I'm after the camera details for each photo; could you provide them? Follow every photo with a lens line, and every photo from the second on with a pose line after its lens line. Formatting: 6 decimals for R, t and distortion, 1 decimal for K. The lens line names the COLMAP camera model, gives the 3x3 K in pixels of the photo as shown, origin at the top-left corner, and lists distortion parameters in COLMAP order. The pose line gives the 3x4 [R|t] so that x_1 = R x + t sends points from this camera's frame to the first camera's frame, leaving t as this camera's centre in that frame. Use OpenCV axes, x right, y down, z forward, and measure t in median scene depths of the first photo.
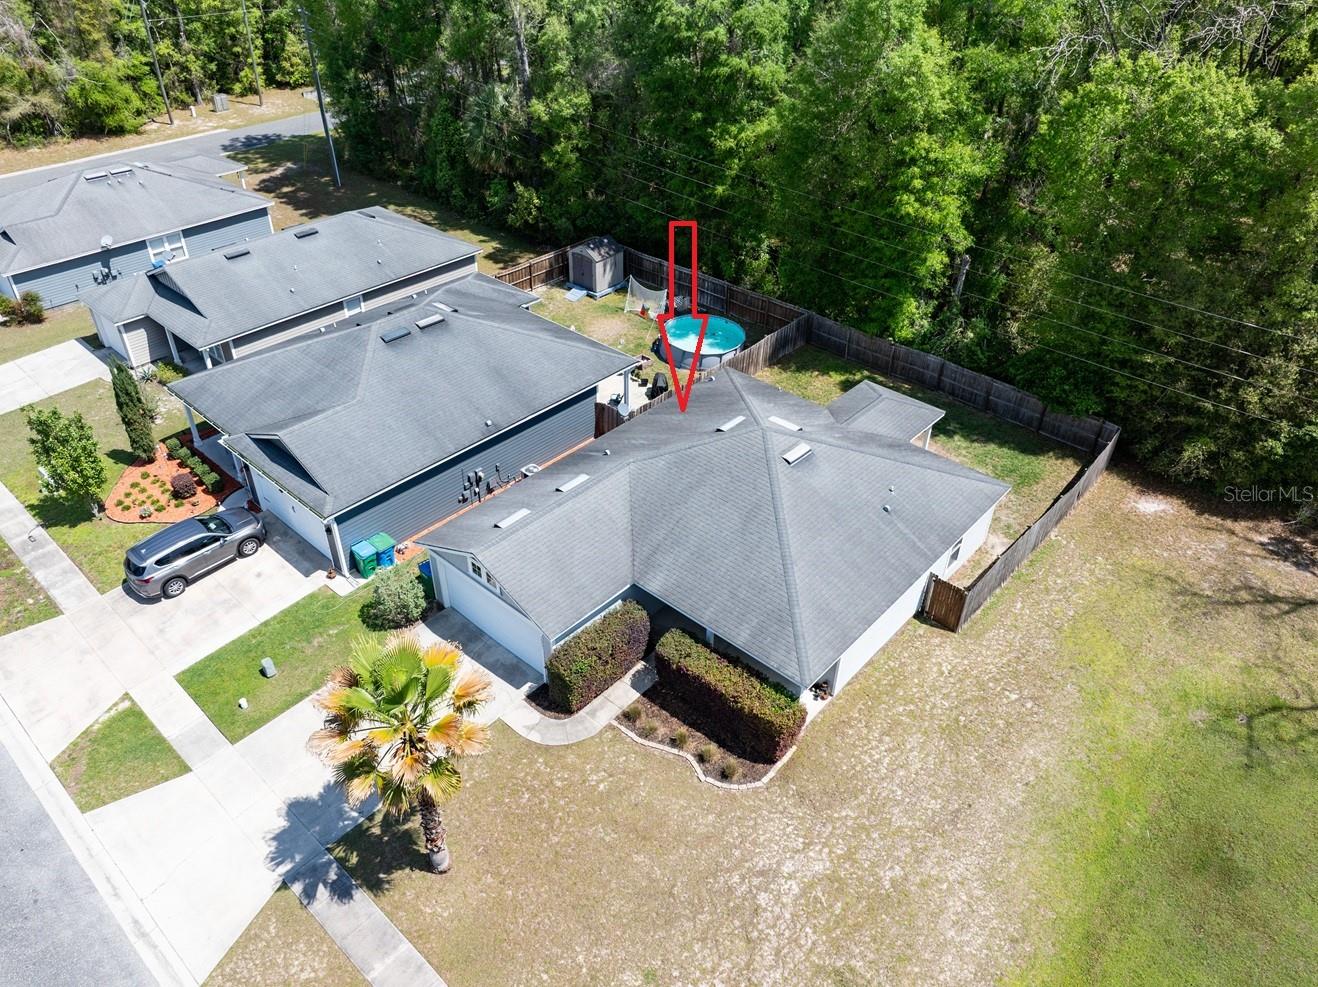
lens RADIAL K [[929.5, 0, 659.0], [0, 929.5, 493.5], [0, 0, 1]] dist [-0.038598, 0.004204]
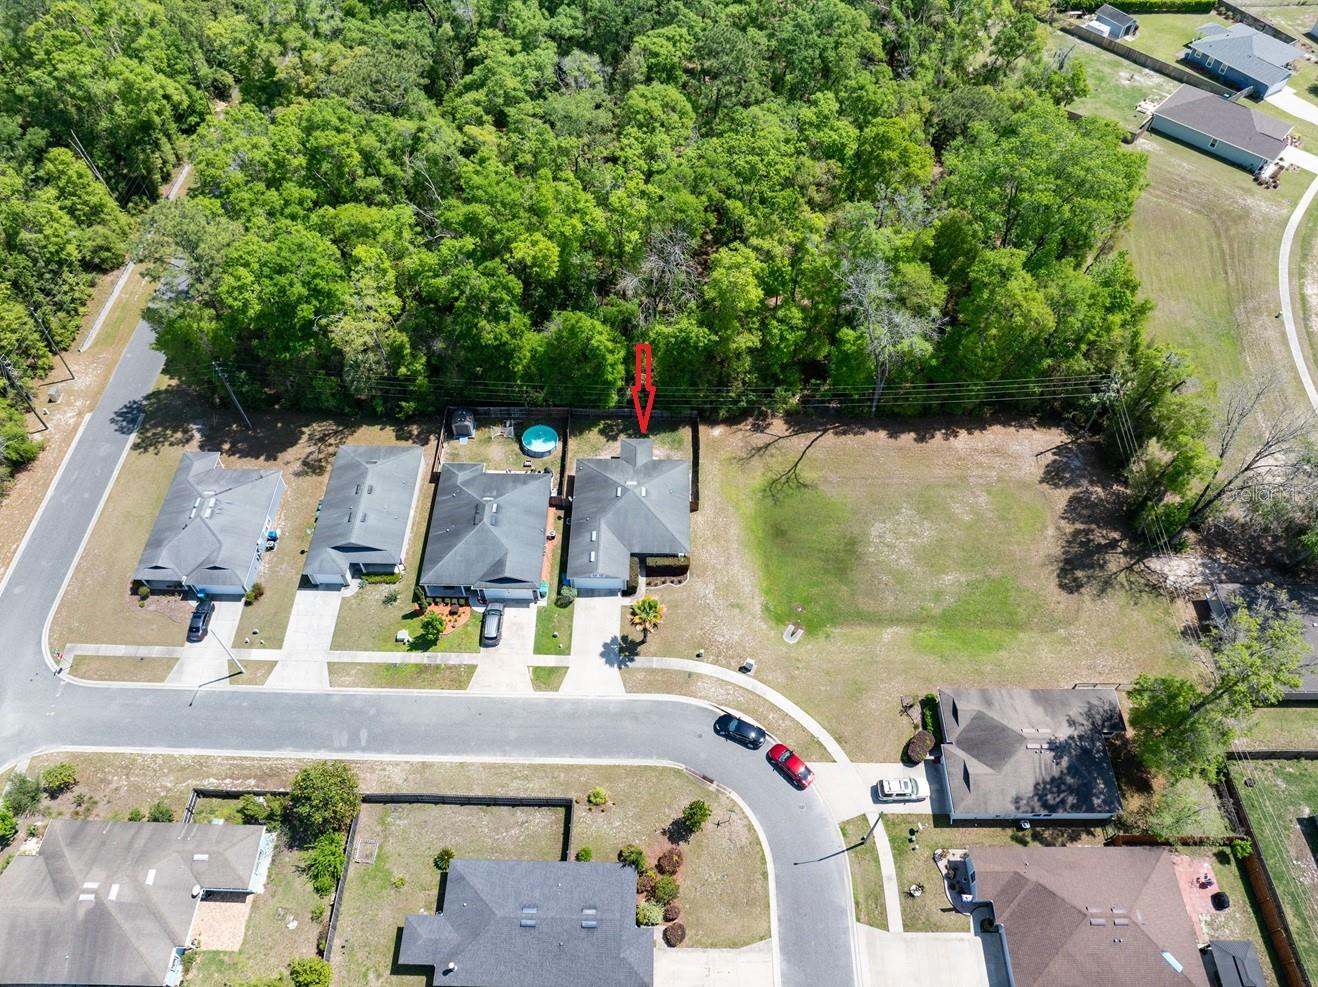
lens RADIAL K [[929.5, 0, 659.0], [0, 929.5, 493.5], [0, 0, 1]] dist [-0.038598, 0.004204]
pose [[0.752279, -0.529251, 0.392390, -1.131737], [0.387145, 0.837001, 0.386715, -1.321457], [-0.533100, -0.139006, 0.834555, -1.829790]]
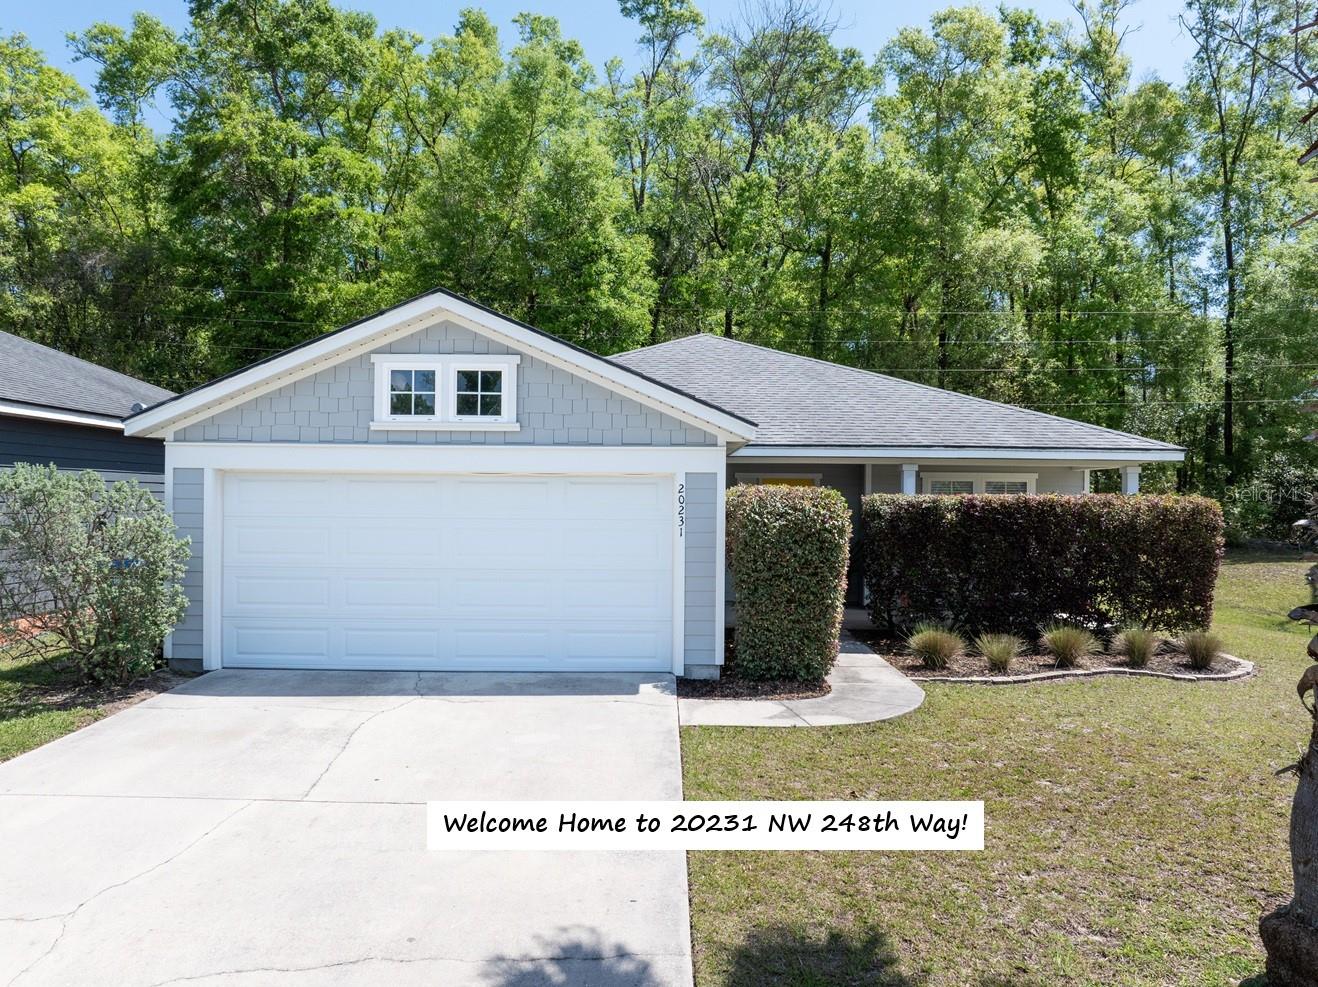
lens RADIAL K [[924.9, 0, 667.7], [0, 924.9, 491.3], [0, 0, 1]] dist [-0.039234, -0.000237]
pose [[0.736859, -0.004164, 0.676034, -0.335434], [0.397609, 0.811415, -0.428385, 0.277061], [-0.546760, 0.584456, 0.599554, 0.720992]]
